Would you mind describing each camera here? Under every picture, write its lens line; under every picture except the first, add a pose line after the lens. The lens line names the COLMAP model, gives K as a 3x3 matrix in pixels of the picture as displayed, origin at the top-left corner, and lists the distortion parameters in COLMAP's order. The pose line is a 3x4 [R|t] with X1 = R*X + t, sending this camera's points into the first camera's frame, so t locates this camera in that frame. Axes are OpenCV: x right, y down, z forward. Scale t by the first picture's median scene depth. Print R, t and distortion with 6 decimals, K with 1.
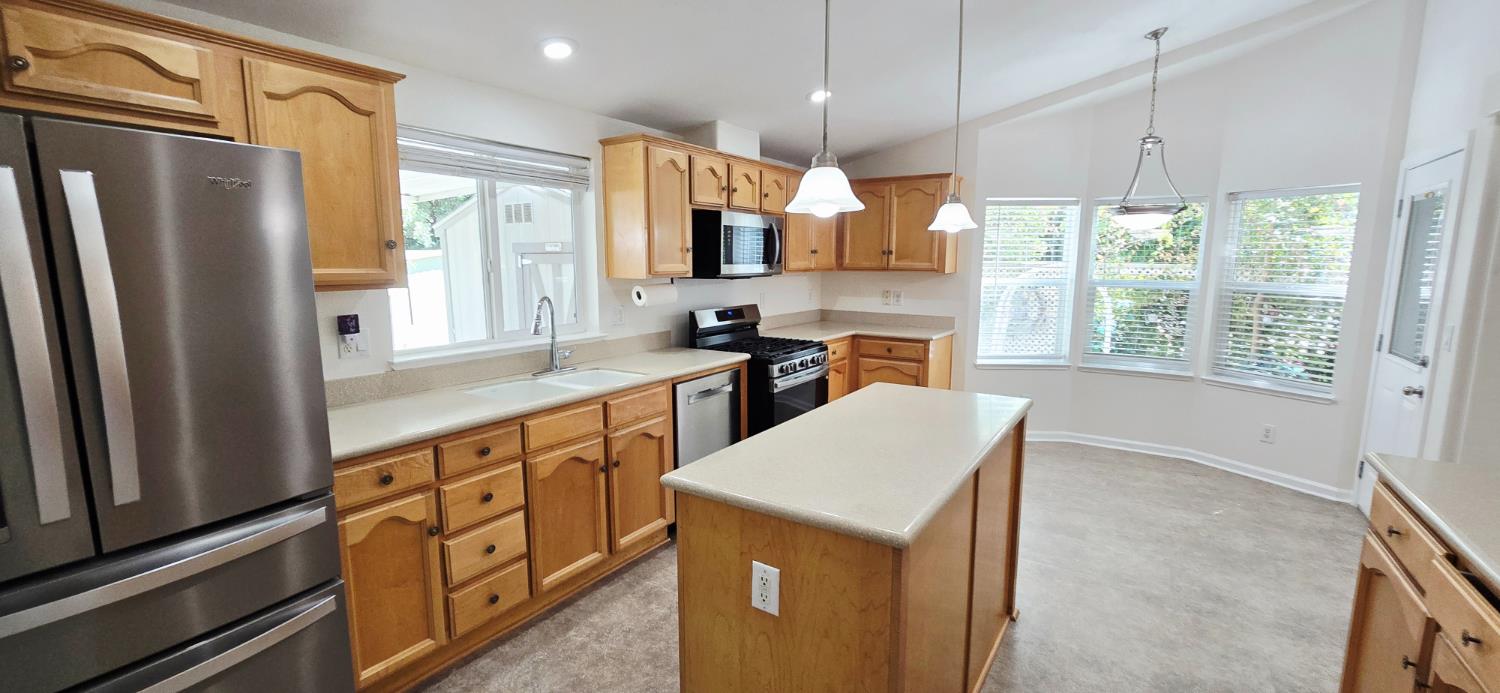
lens RADIAL K [[613.8, 0, 747.8], [0, 613.8, 346.9], [0, 0, 1]] dist [0.000174, -0.000098]
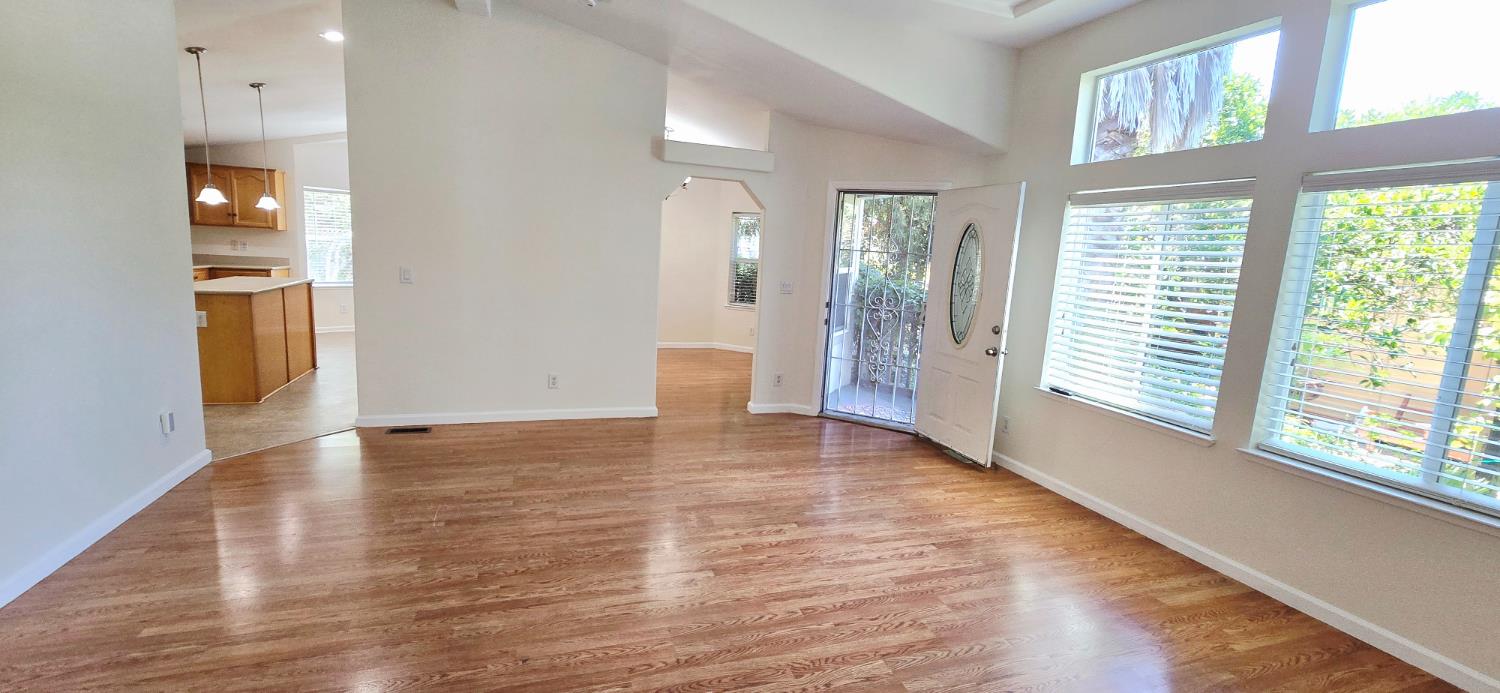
lens RADIAL K [[613.8, 0, 747.8], [0, 613.8, 346.9], [0, 0, 1]] dist [0.000174, -0.000098]
pose [[0.604837, -0.085060, 0.791794, -0.248618], [0.054762, 0.996368, 0.065204, 0.153916], [-0.794464, 0.003922, 0.607298, -1.006274]]
